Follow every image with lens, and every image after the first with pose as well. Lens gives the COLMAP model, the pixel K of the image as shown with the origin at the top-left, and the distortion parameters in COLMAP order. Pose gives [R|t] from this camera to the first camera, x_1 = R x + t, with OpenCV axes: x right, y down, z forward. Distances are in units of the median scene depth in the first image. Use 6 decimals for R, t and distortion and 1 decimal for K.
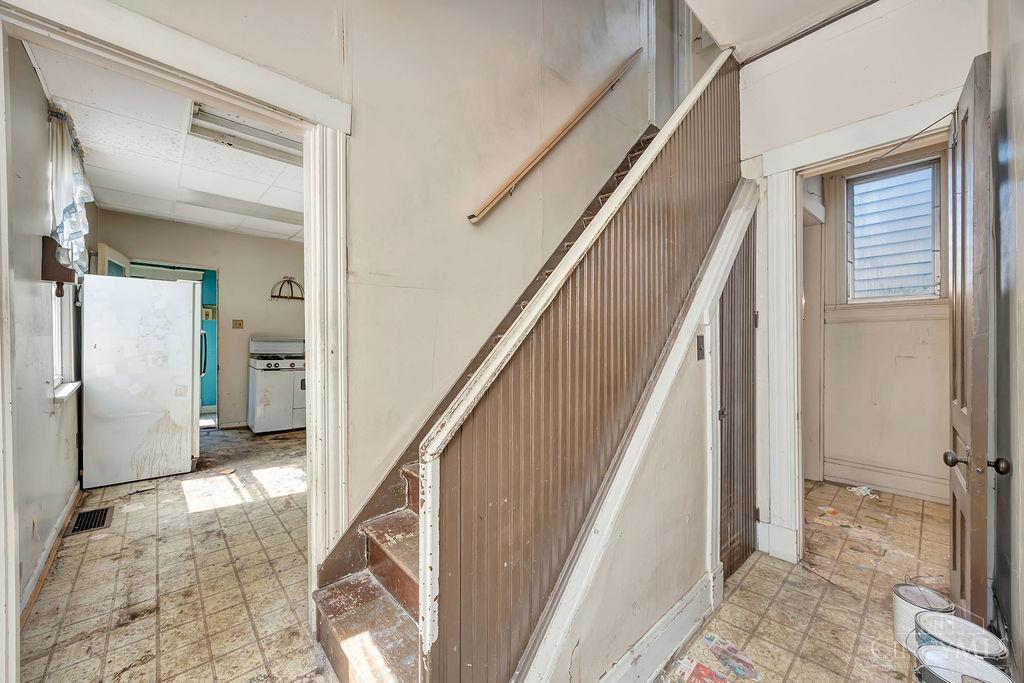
lens RADIAL K [[392.5, 0, 508.7], [0, 392.5, 340.5], [0, 0, 1]] dist [-0.004963, 0.000107]
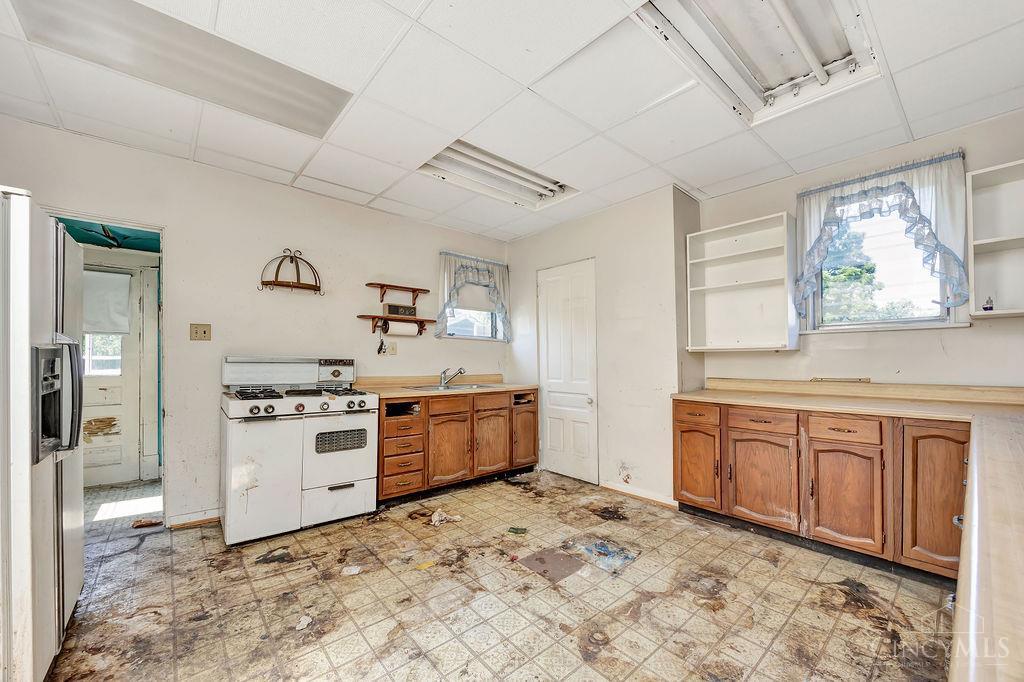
lens RADIAL K [[402.6, 0, 505.2], [0, 402.6, 357.0], [0, 0, 1]] dist [0.004411, -0.000659]
pose [[0.999529, -0.006256, -0.030038, -0.261965], [0.006270, 0.999980, 0.000388, -0.004256], [0.030035, -0.000576, 0.999549, 0.470832]]
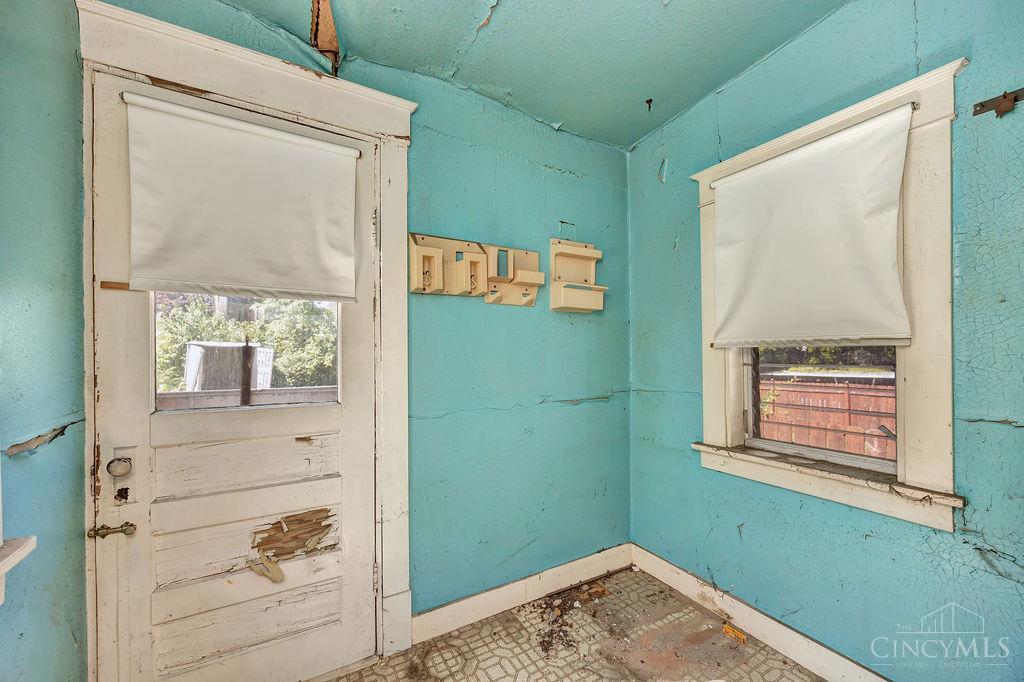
lens RADIAL K [[392.5, 0, 512.1], [0, 392.5, 350.3], [0, 0, 1]] dist [-0.004963, 0.000107]
pose [[0.977907, -0.008885, -0.208854, -0.632797], [0.009693, 0.999949, 0.002845, -0.009590], [0.208818, -0.004807, 0.977943, 0.788562]]
